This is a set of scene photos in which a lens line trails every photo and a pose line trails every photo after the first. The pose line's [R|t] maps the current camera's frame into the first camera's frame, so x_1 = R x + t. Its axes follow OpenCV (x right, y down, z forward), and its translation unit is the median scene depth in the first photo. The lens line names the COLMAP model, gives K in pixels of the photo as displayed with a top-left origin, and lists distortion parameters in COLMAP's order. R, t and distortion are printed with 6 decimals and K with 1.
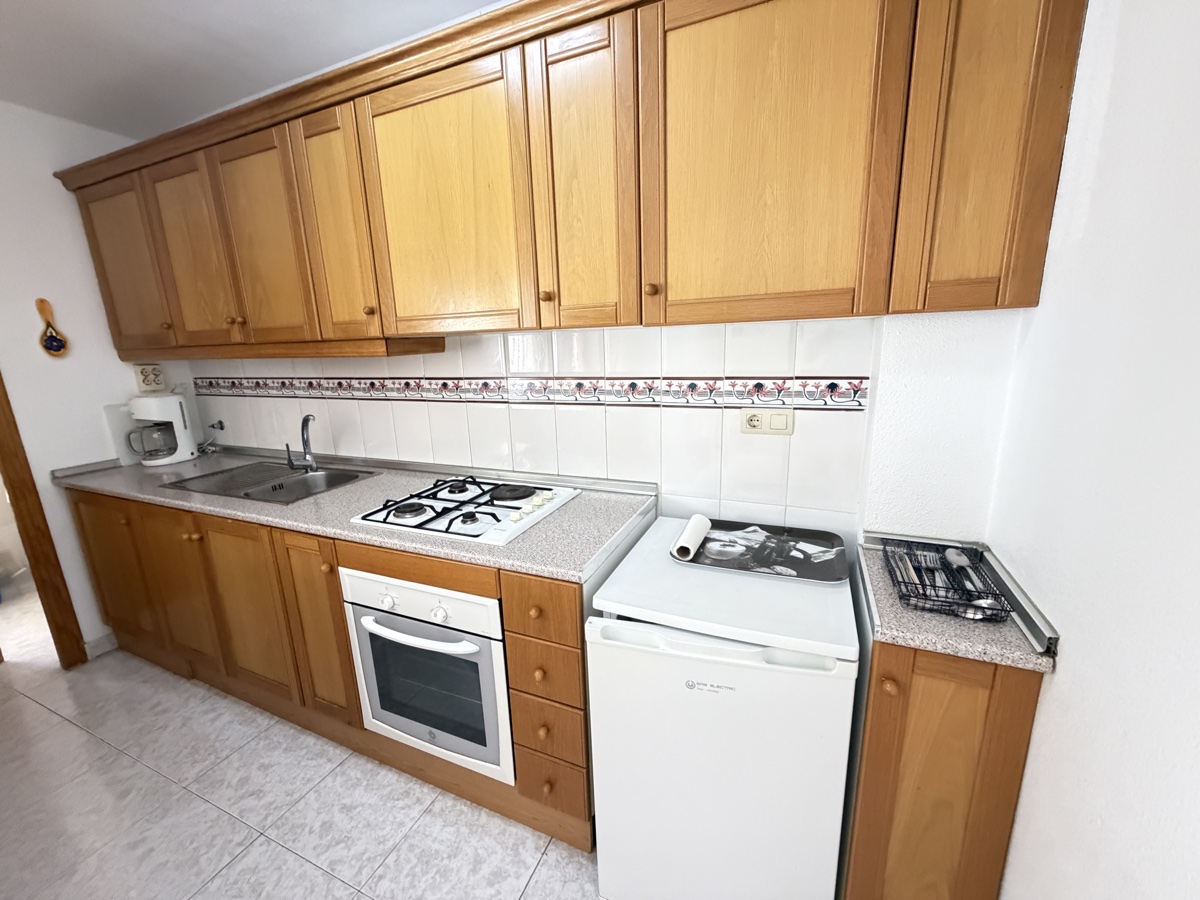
lens RADIAL K [[479.8, 0, 598.8], [0, 479.8, 450.1], [0, 0, 1]] dist [-0.000451, 0.000585]
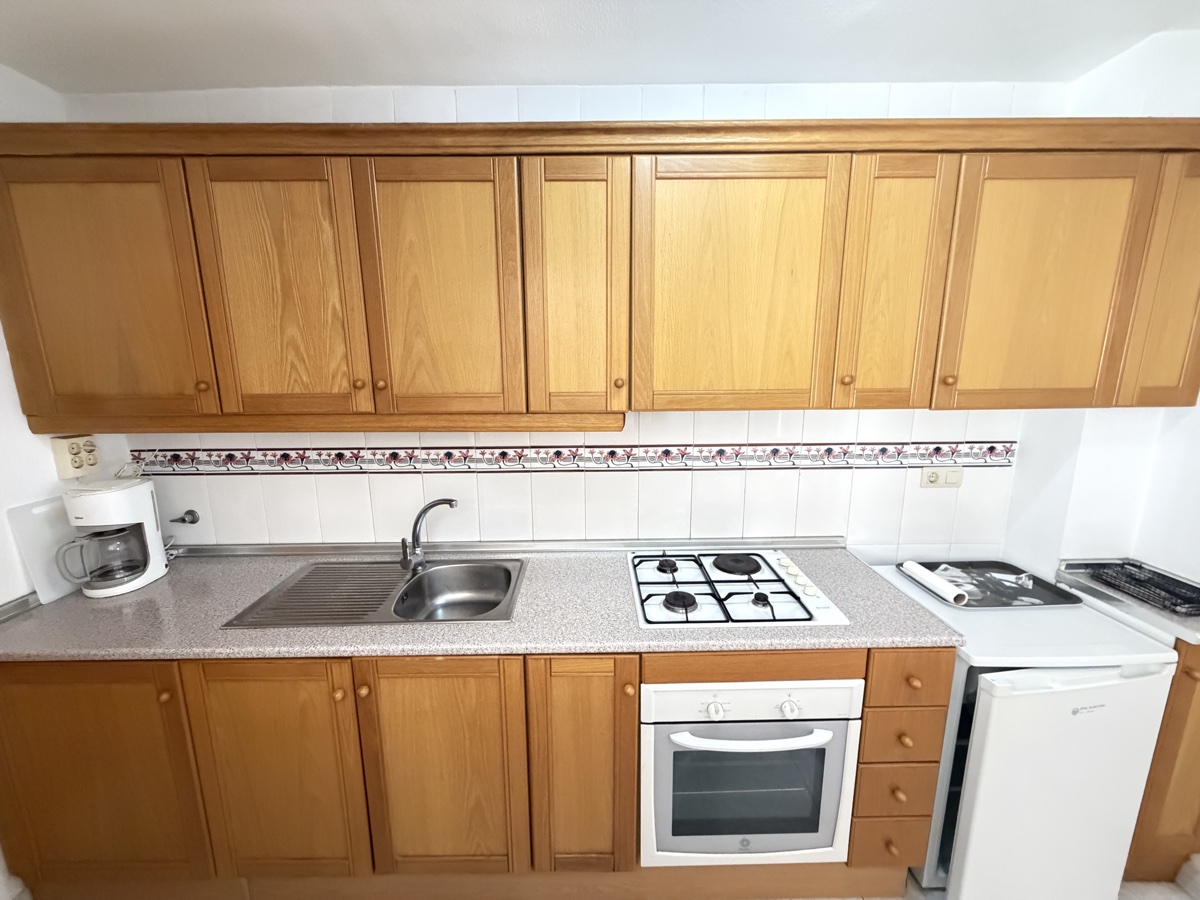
lens RADIAL K [[479.8, 0, 603.9], [0, 479.8, 450.8], [0, 0, 1]] dist [-0.000451, 0.000585]
pose [[0.911216, -0.052607, 0.408555, -0.845689], [0.069722, 0.997198, -0.027102, -0.139526], [-0.405985, 0.053181, 0.912331, 0.204929]]
